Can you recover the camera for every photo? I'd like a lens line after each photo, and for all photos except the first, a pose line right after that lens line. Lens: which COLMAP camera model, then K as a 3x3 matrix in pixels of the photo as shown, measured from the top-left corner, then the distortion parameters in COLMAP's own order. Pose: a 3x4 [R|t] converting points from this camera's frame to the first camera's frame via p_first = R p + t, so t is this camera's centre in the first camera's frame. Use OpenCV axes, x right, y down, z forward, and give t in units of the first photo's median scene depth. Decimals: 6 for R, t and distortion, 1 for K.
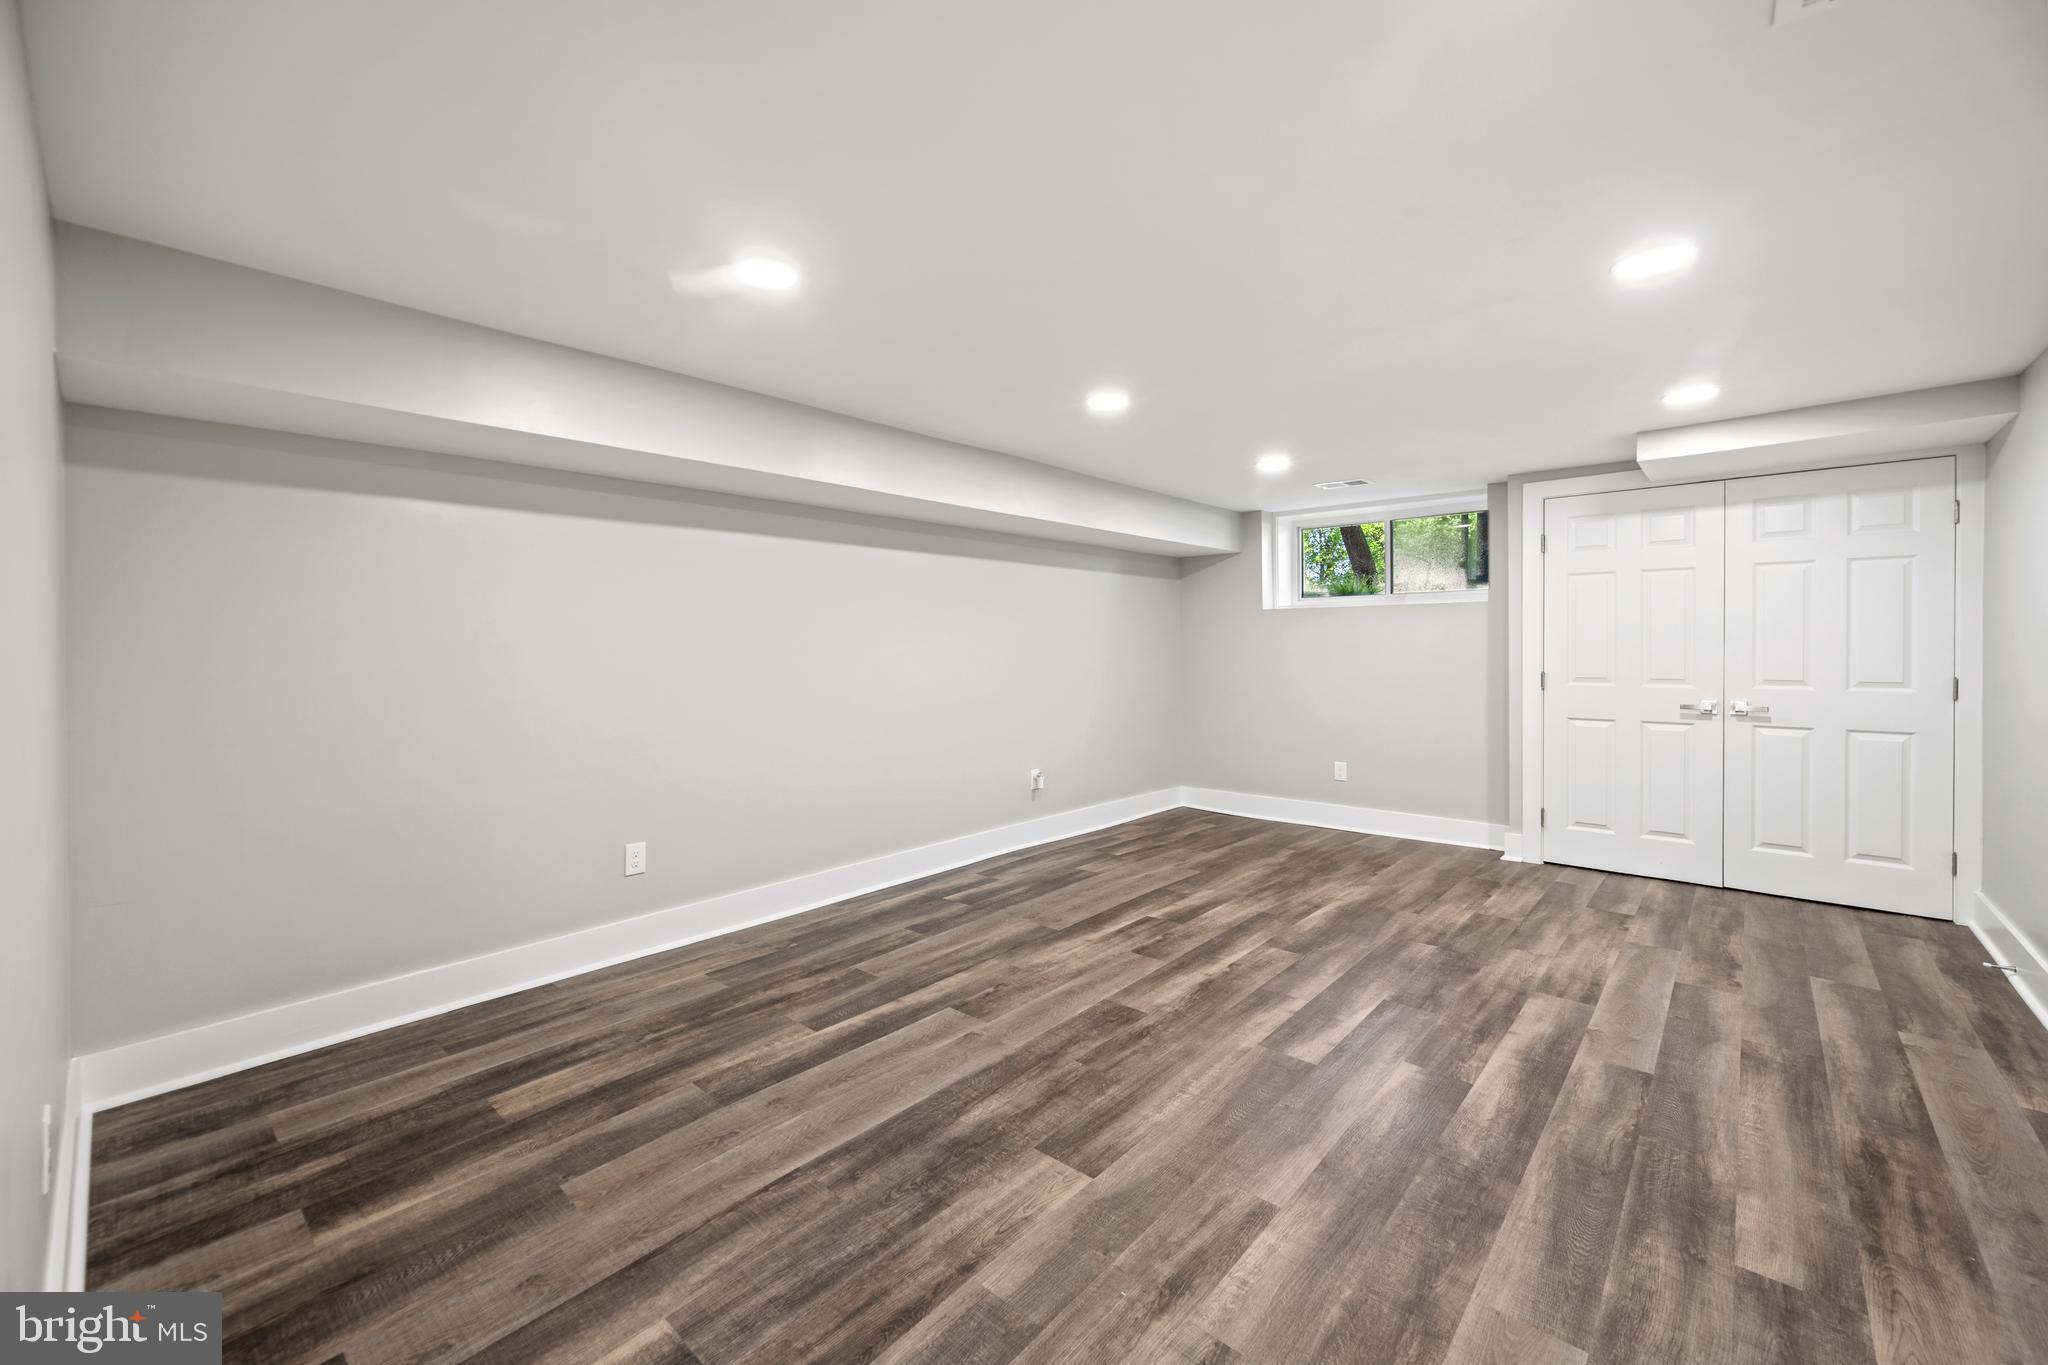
lens RADIAL K [[834.5, 0, 1017.7], [0, 834.5, 656.5], [0, 0, 1]] dist [0.000998, 0.000038]
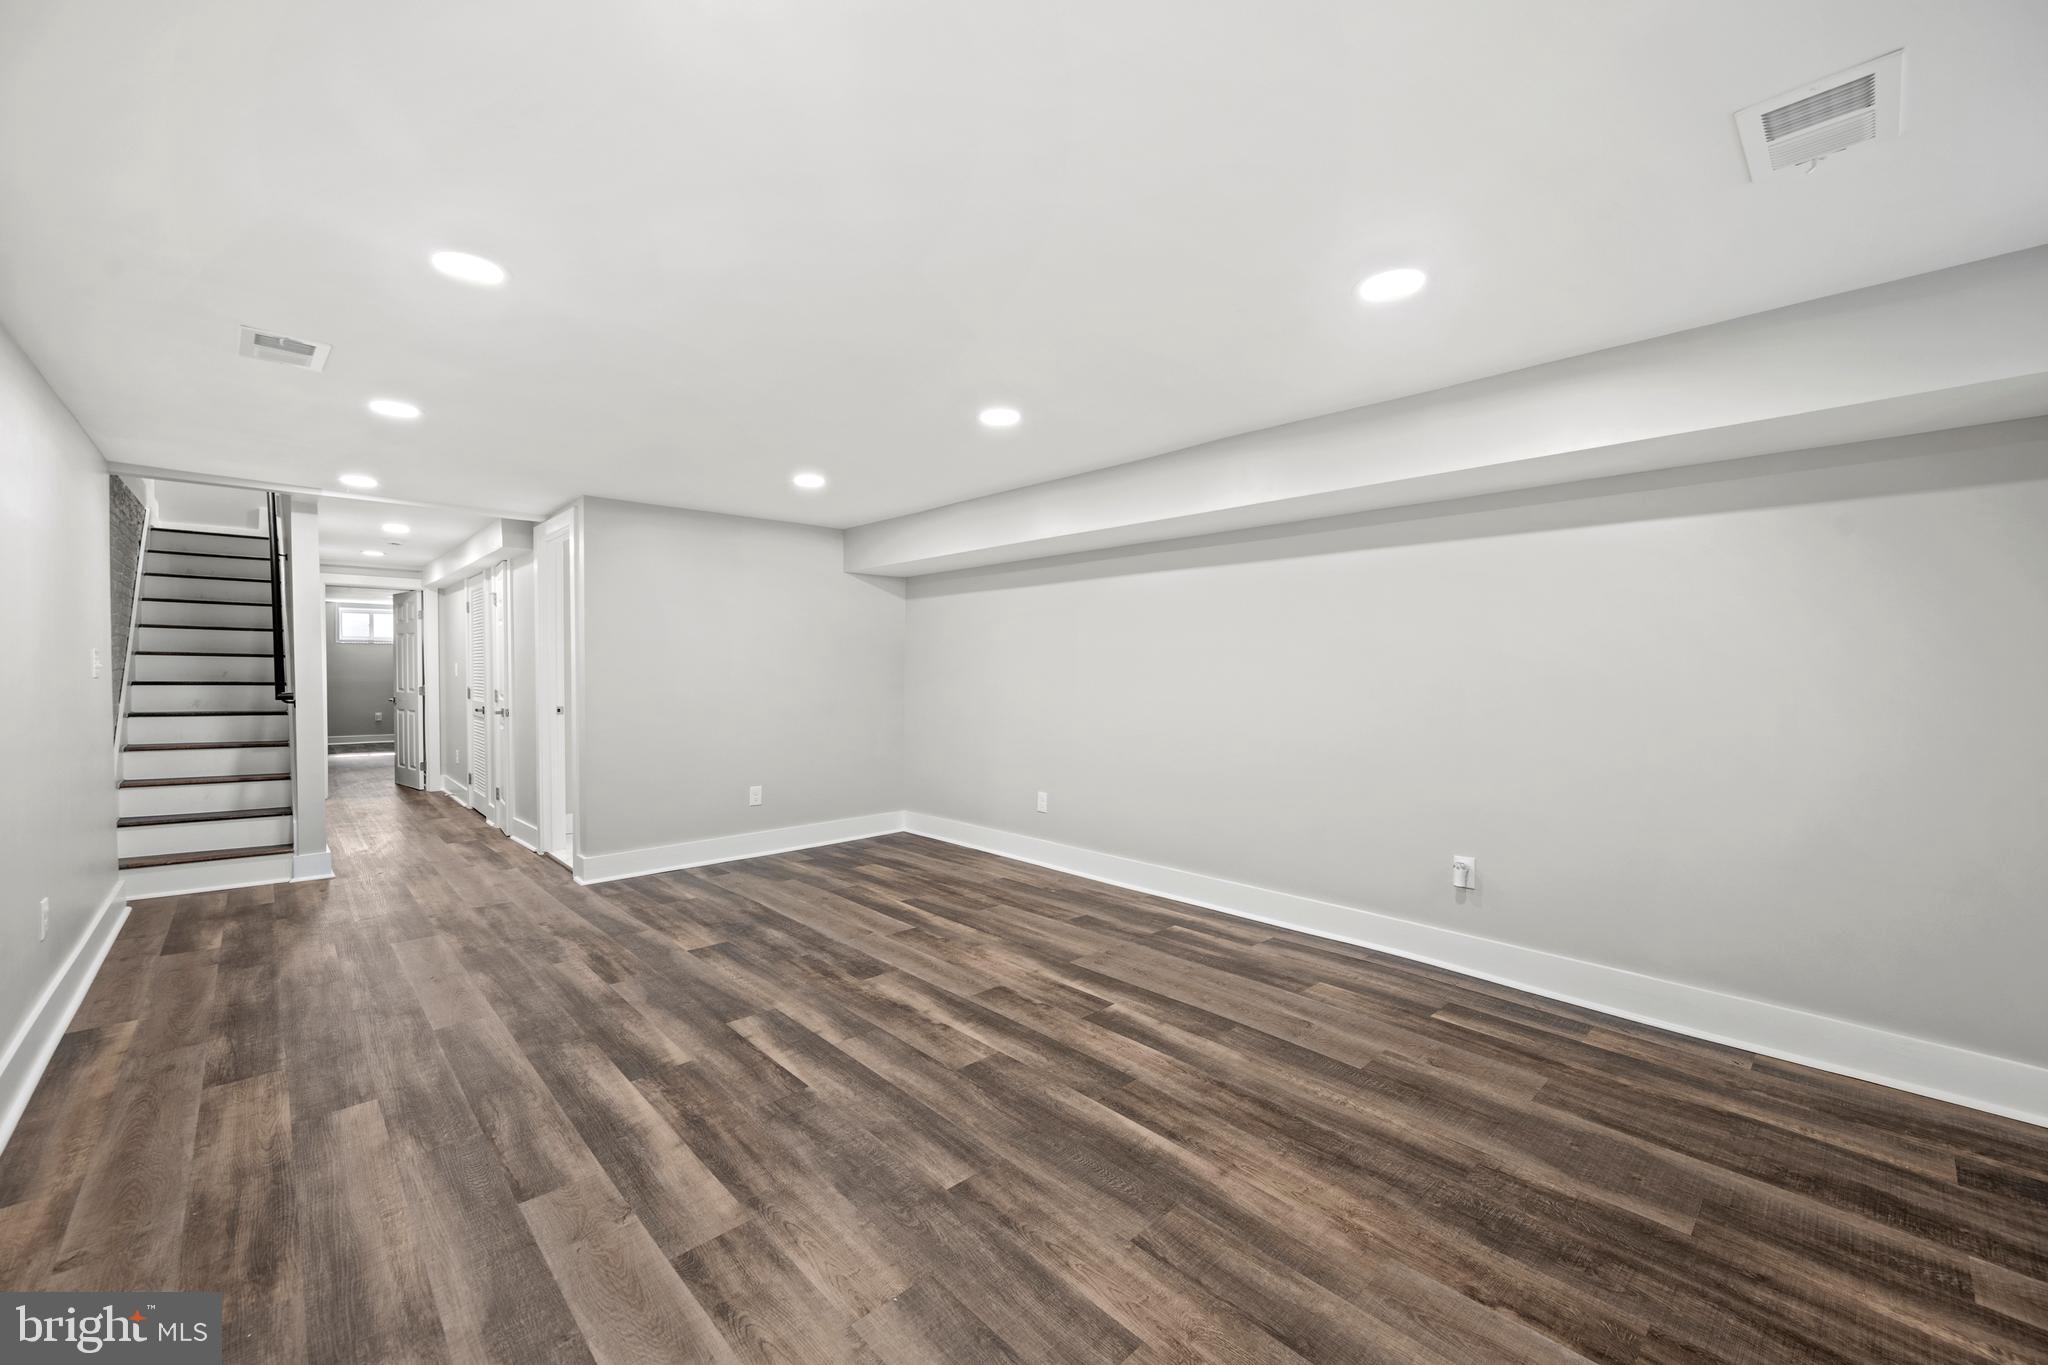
lens RADIAL K [[798.1, 0, 1016.3], [0, 798.1, 687.3], [0, 0, 1]] dist [-0.000419, -0.000047]
pose [[-0.088251, 0.030287, -0.995638, 1.195241], [-0.010778, 0.999450, 0.031359, -0.025121], [0.996040, 0.013498, -0.087876, 1.250688]]
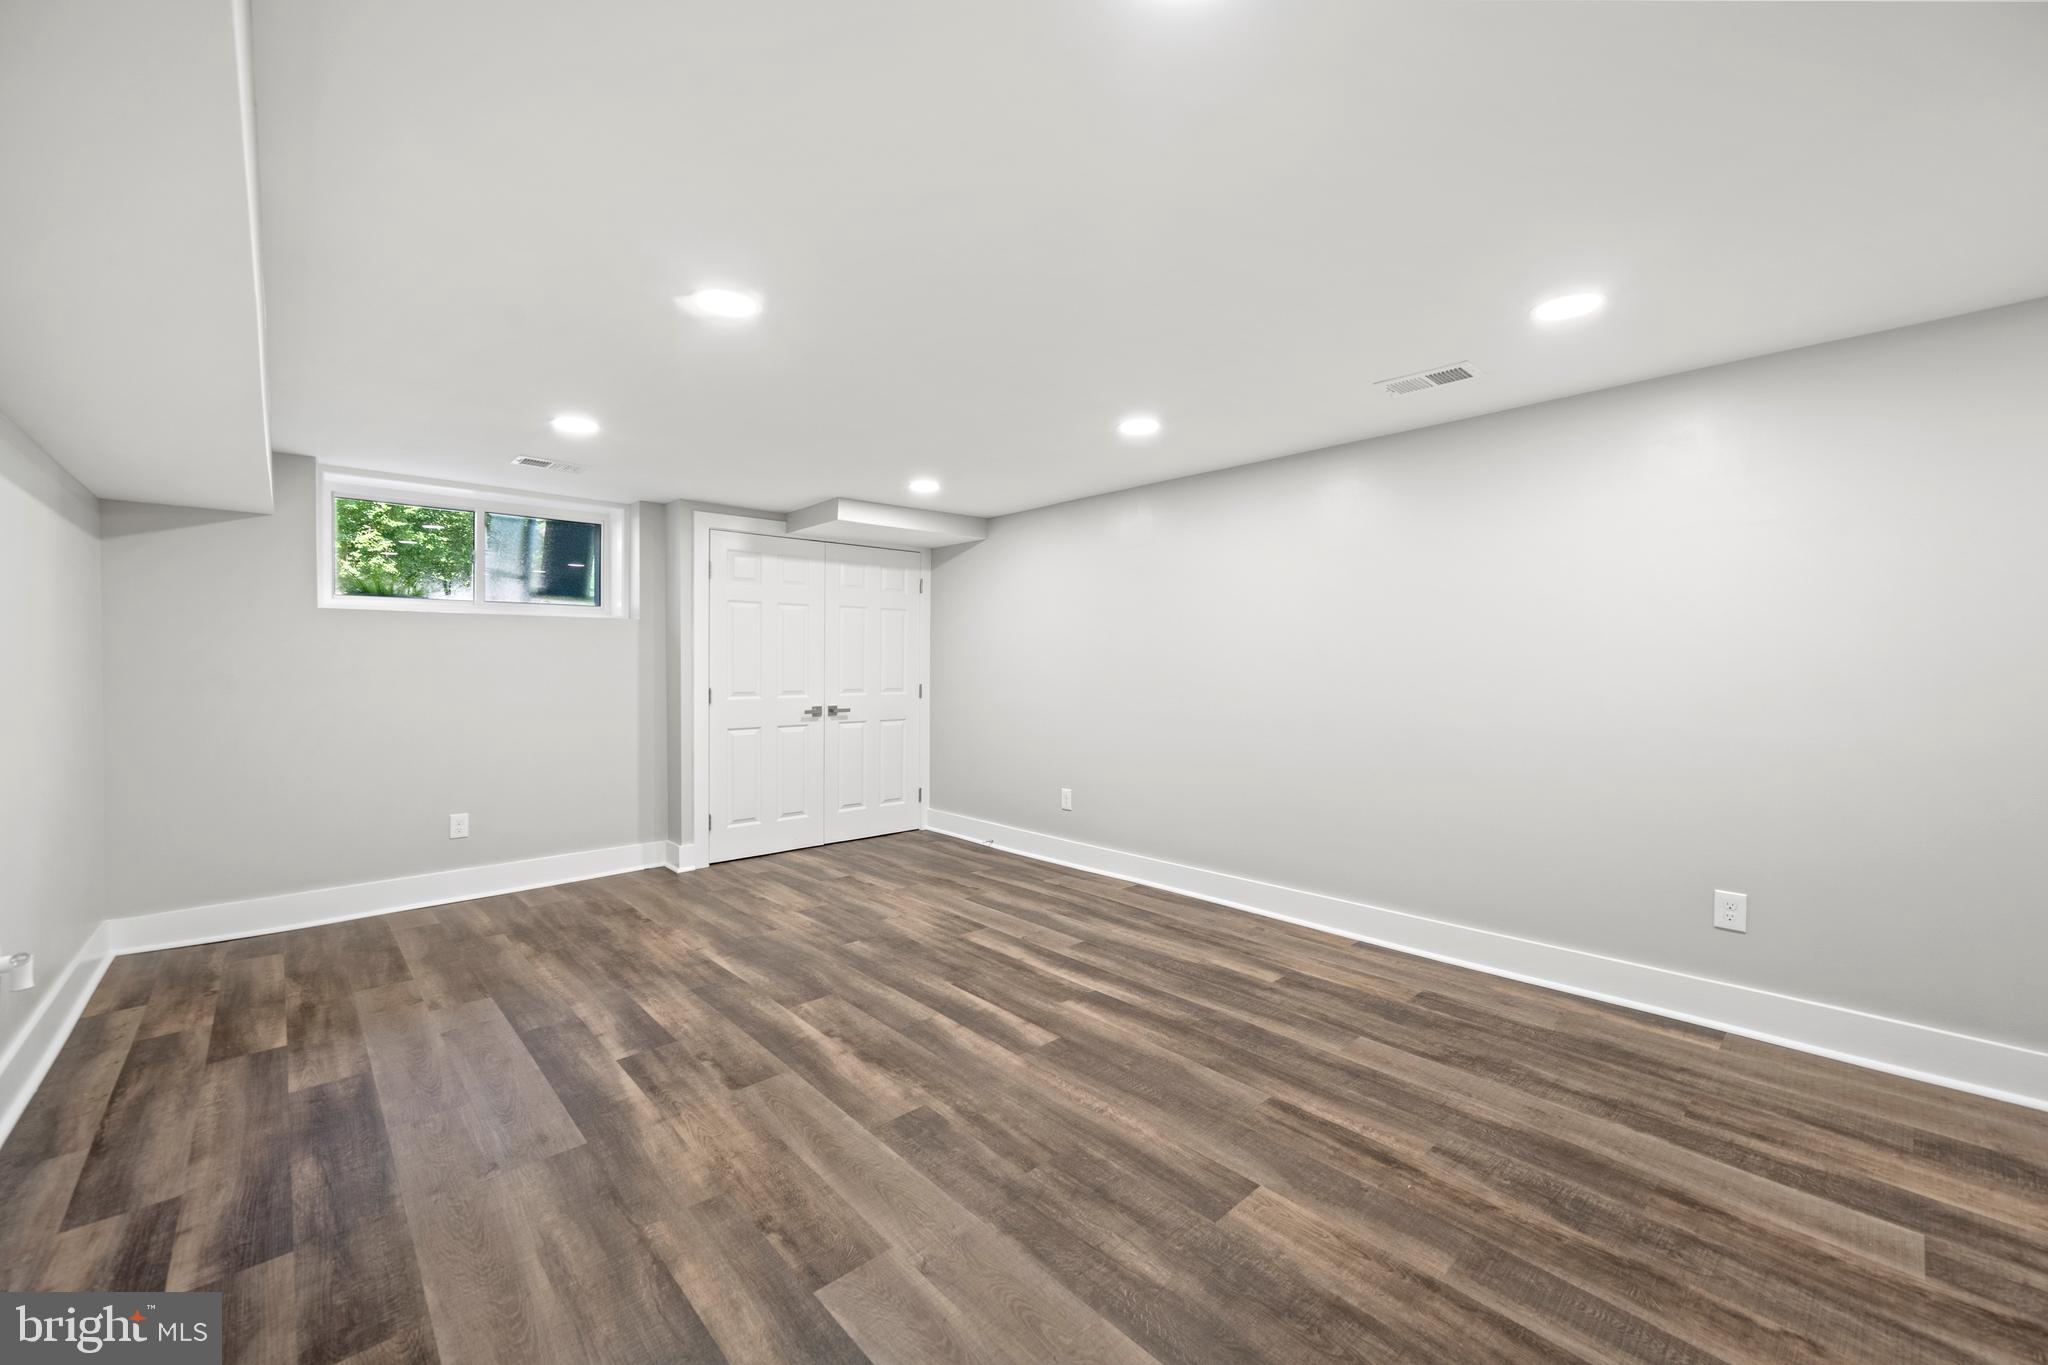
lens RADIAL K [[812.2, 0, 1024.0], [0, 812.2, 682.5], [0, 0, 1]] dist [0.000647, 0.000172]
pose [[0.092234, -0.017240, 0.995588, -0.599926], [0.010380, 0.999812, 0.016352, -0.003821], [-0.995683, 0.008826, 0.092395, 0.784221]]
